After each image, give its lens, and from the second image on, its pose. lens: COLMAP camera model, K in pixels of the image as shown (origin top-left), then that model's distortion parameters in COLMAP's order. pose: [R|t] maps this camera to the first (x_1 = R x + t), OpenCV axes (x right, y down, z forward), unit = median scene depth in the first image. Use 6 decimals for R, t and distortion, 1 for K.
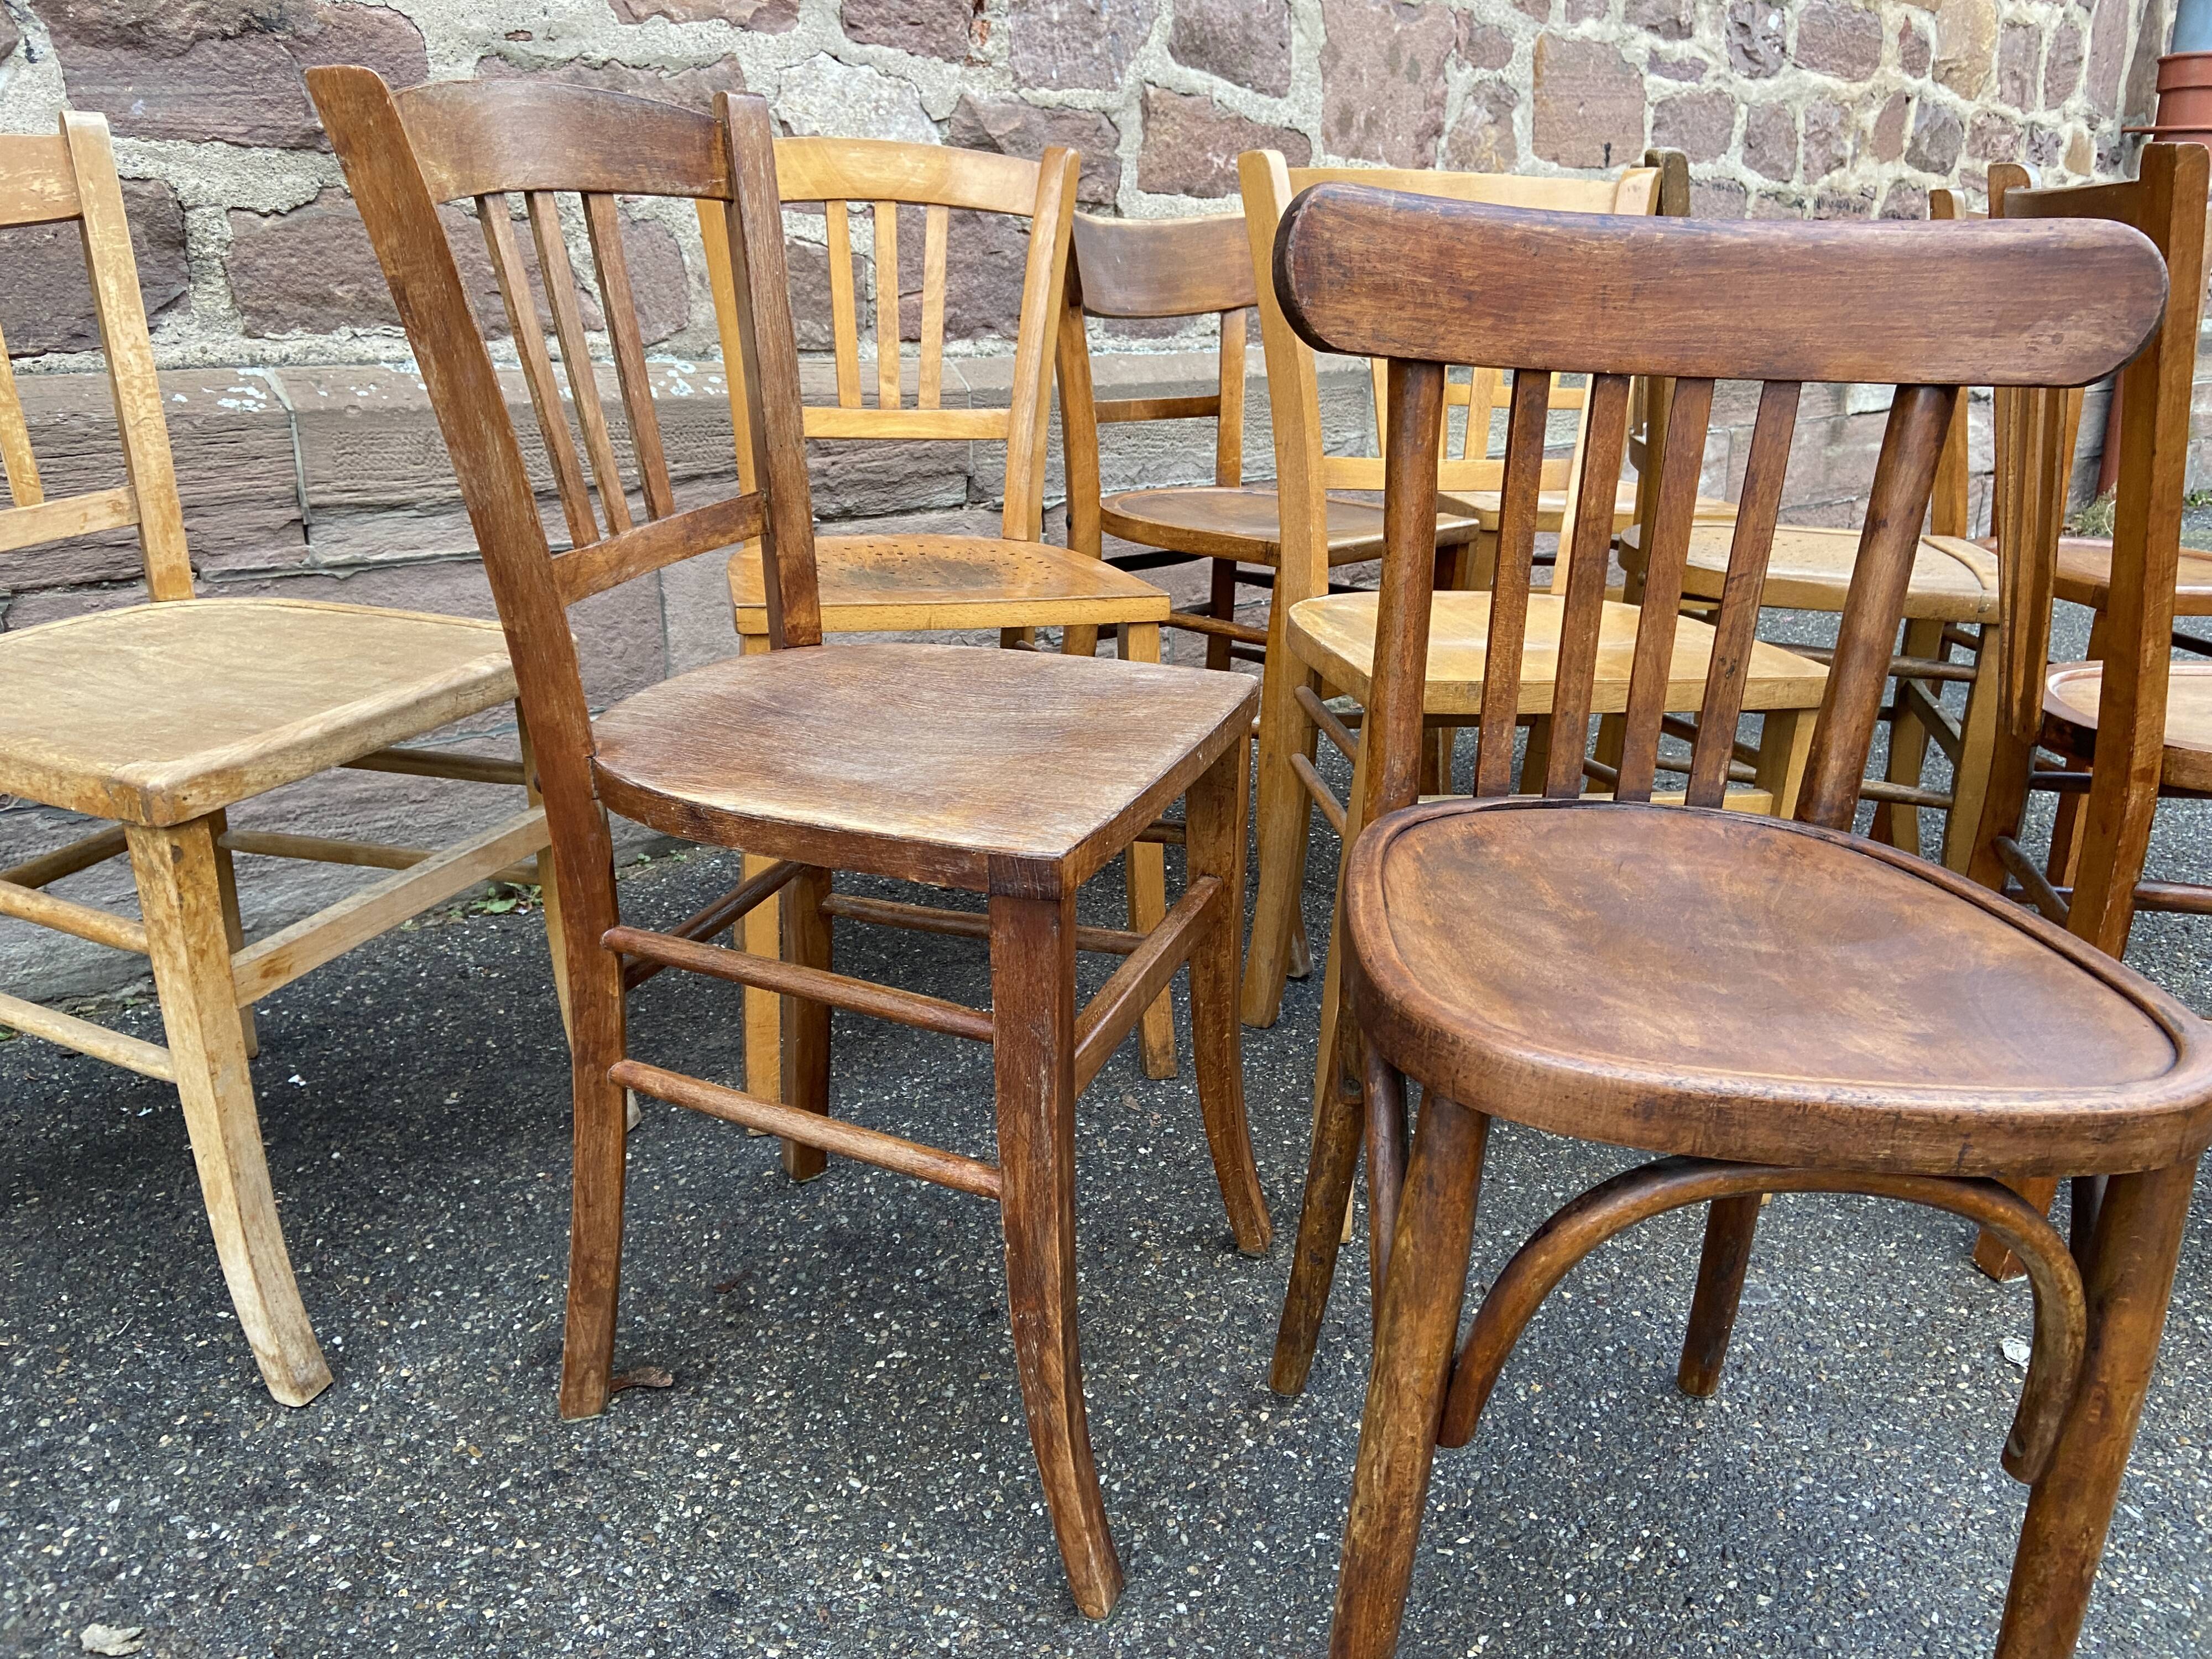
lens RADIAL K [[1667.8, 0, 1117.7], [0, 1667.8, 815.7], [0, 0, 1]] dist [0.123913, -0.157712]
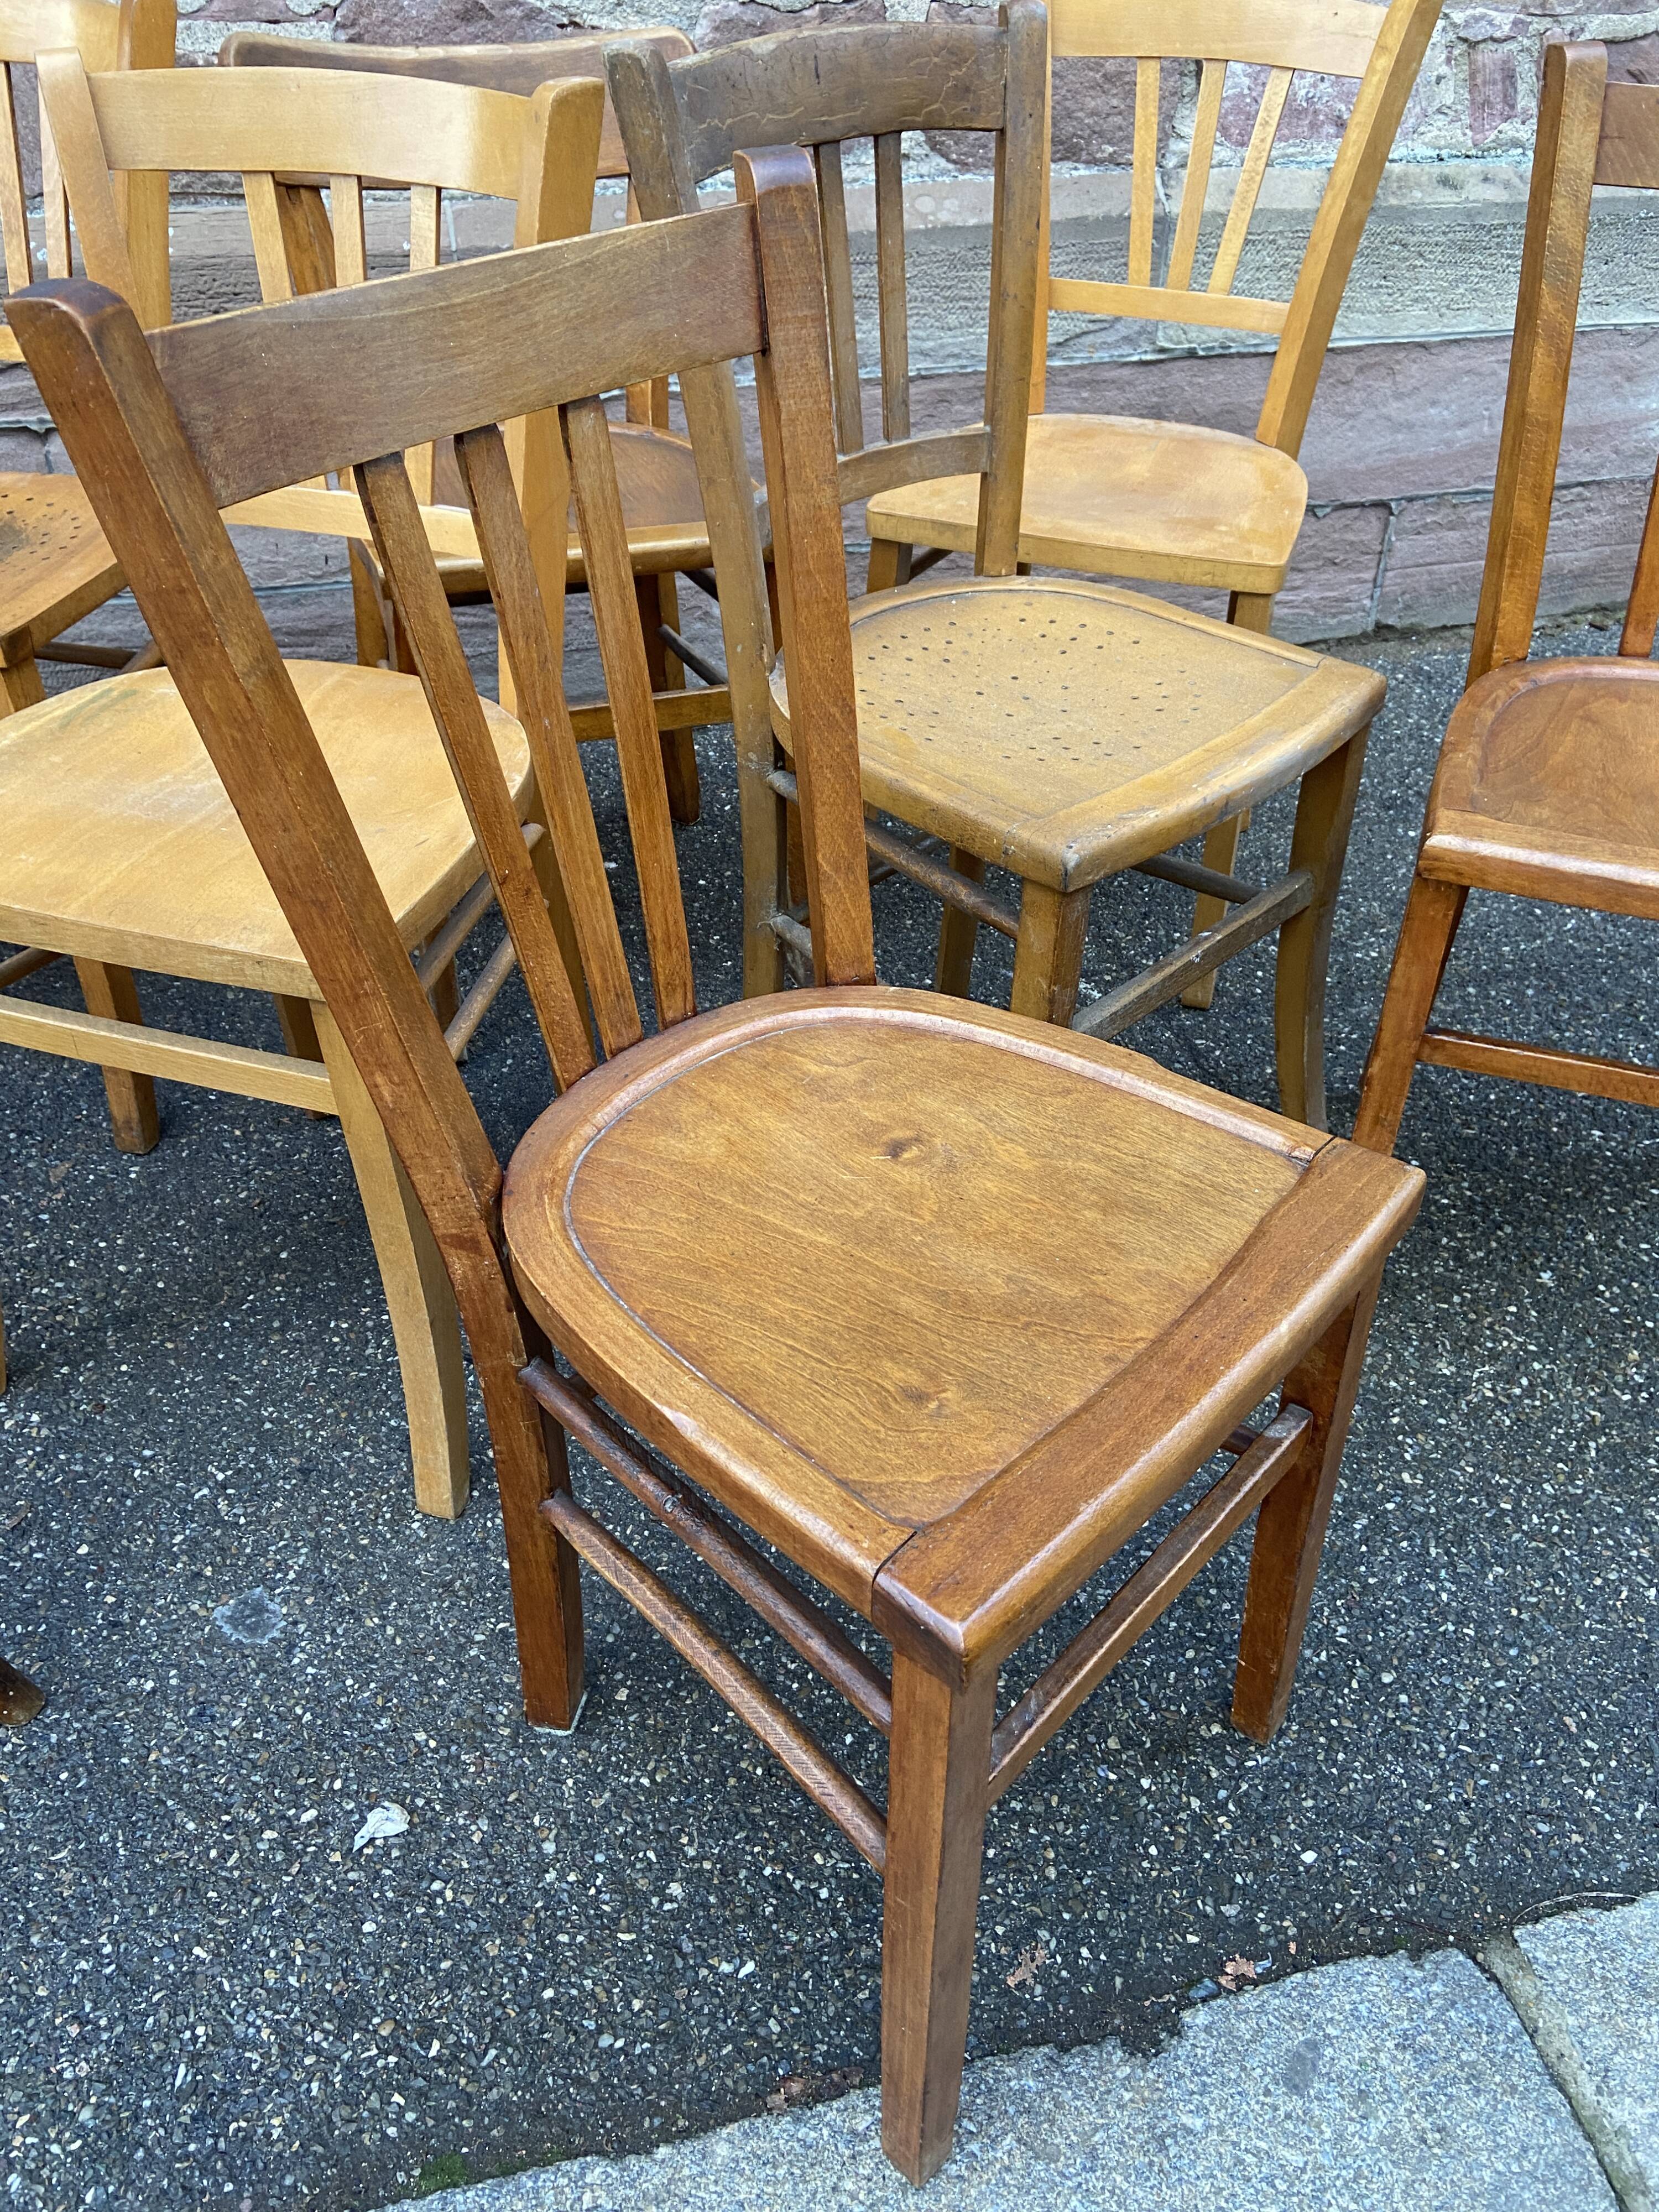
lens RADIAL K [[1667.8, 0, 827.3], [0, 1667.8, 1096.8], [0, 0, 1]] dist [0.123913, -0.157712]
pose [[0.871370, 0.275641, -0.405878, 0.692034], [-0.137219, 0.931167, 0.337785, -0.228147], [0.471048, -0.238641, 0.849214, 0.361569]]
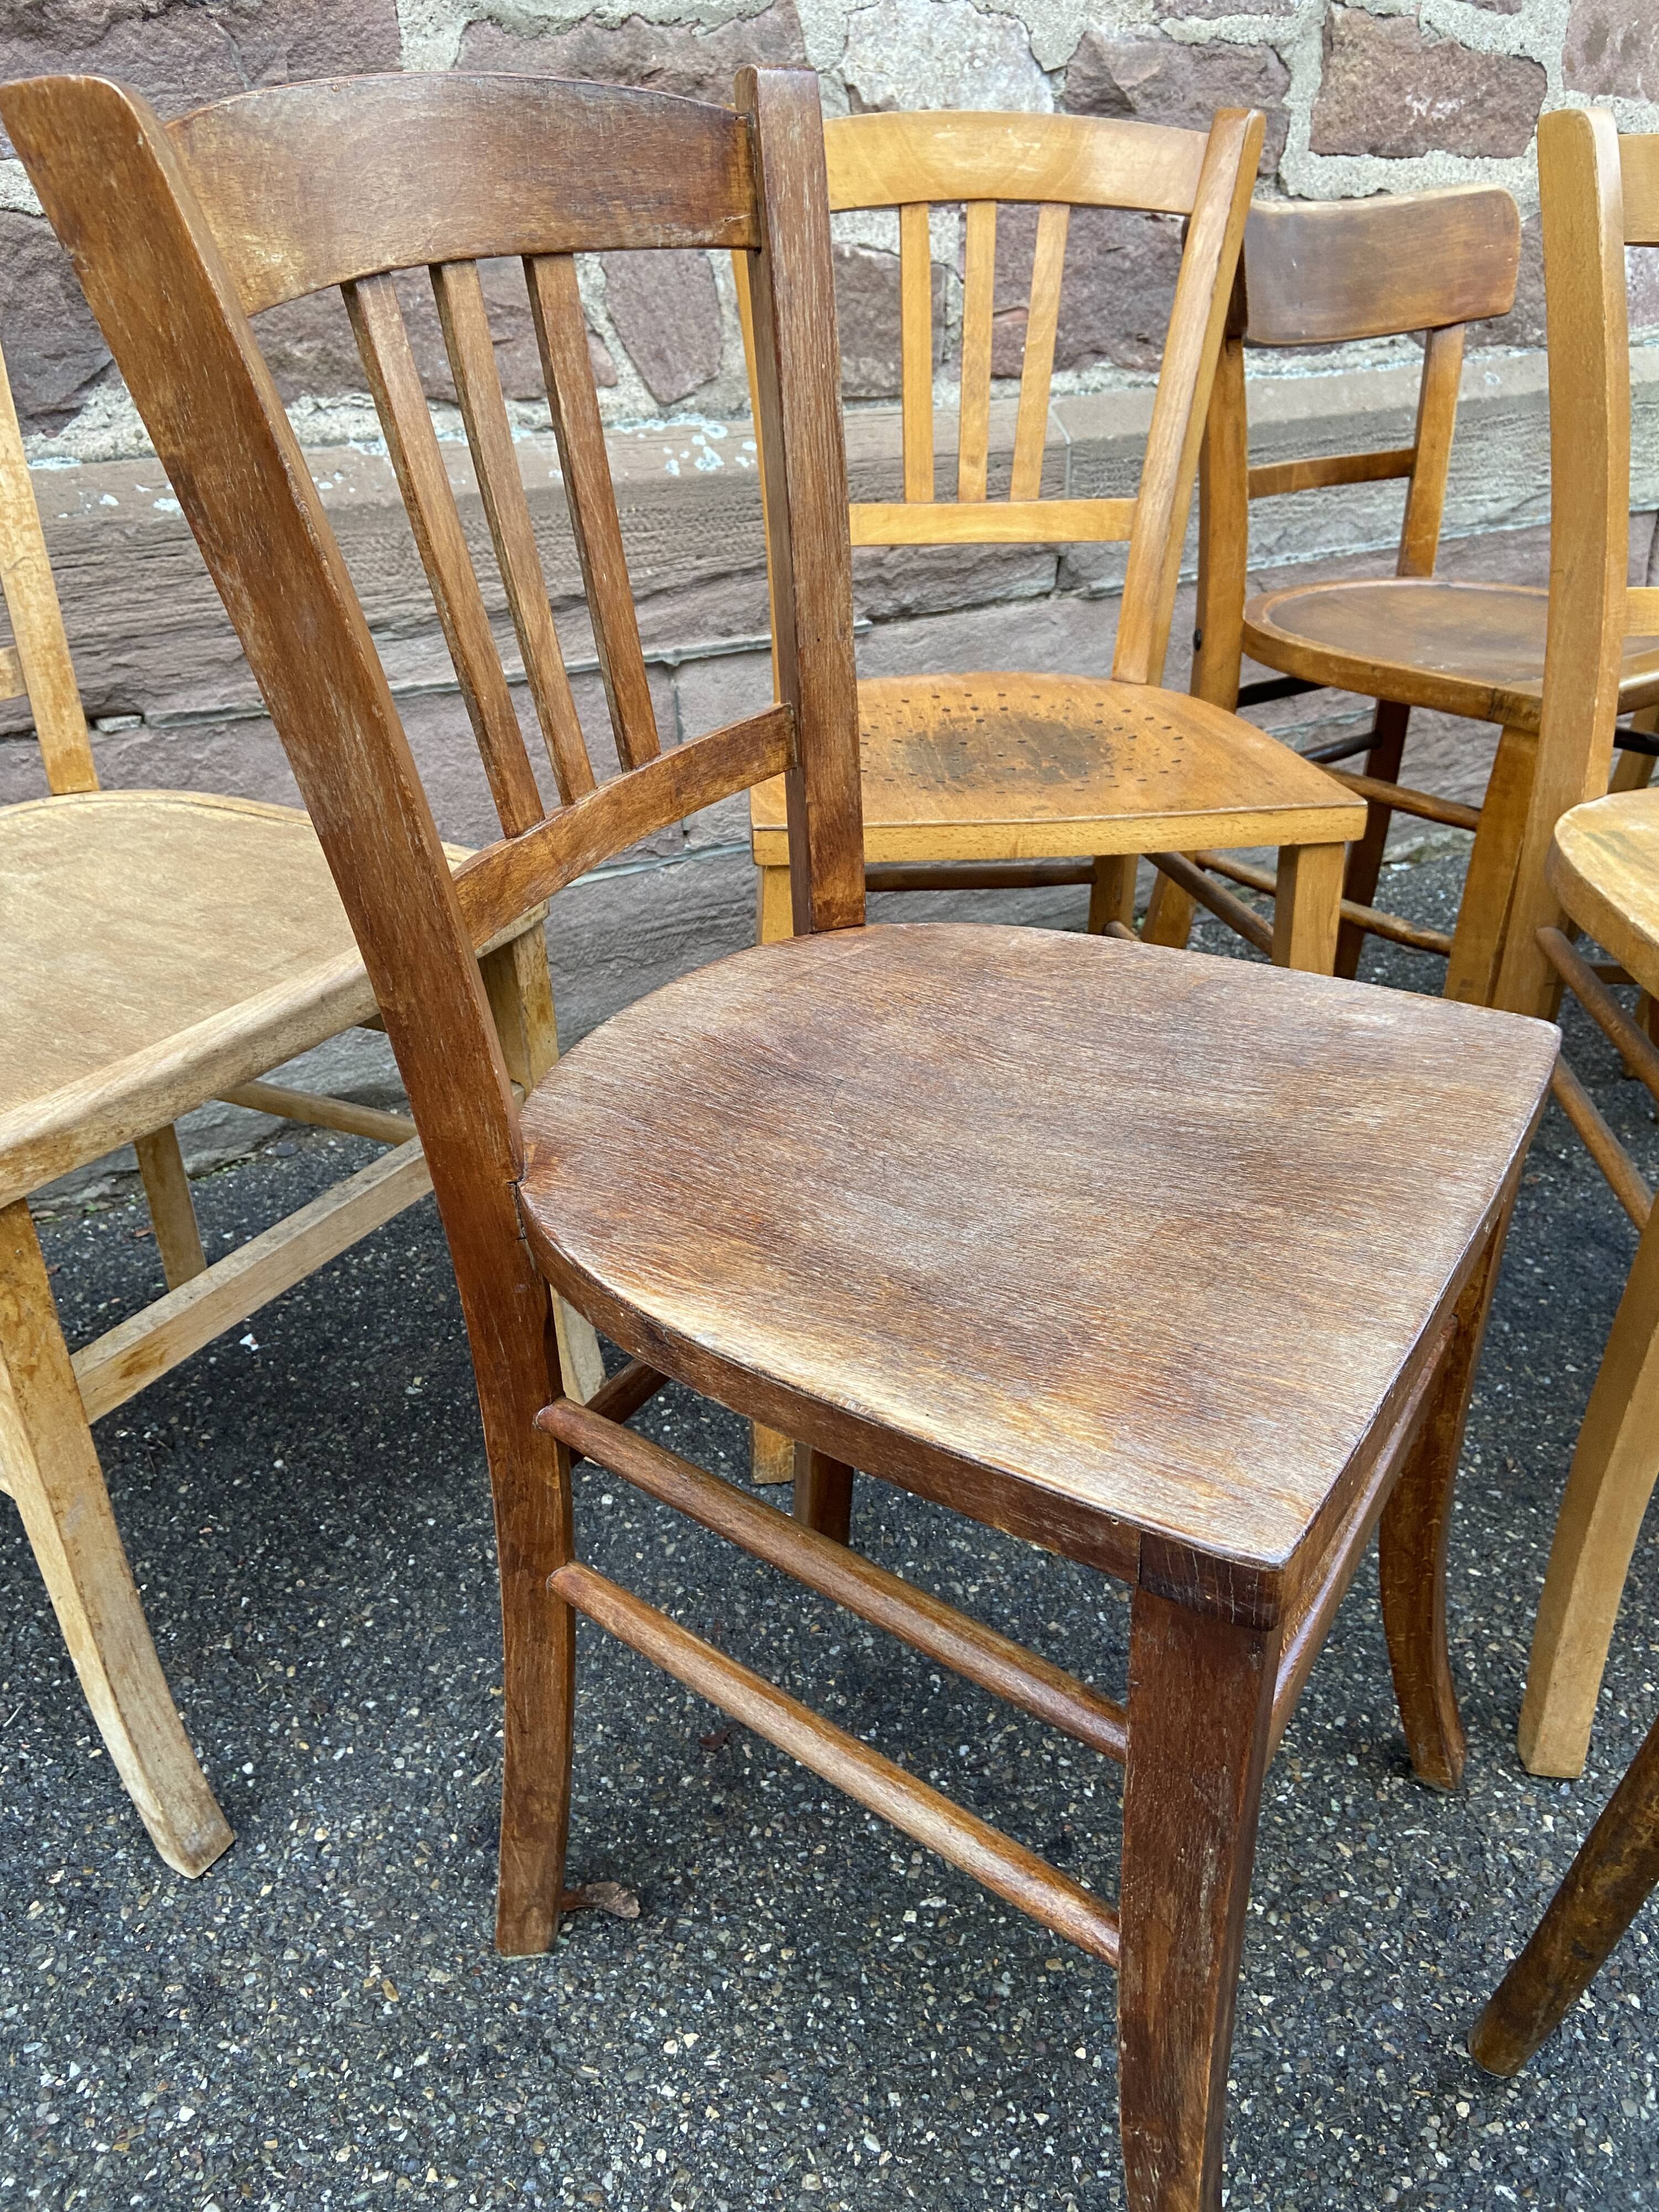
lens RADIAL K [[1667.8, 0, 819.2], [0, 1667.8, 1085.9], [0, 0, 1]] dist [0.123913, -0.157712]
pose [[0.979397, 0.063515, -0.191695, -0.042163], [-0.033271, 0.987030, 0.157049, -0.103470], [0.199184, -0.147436, 0.968808, 0.228427]]
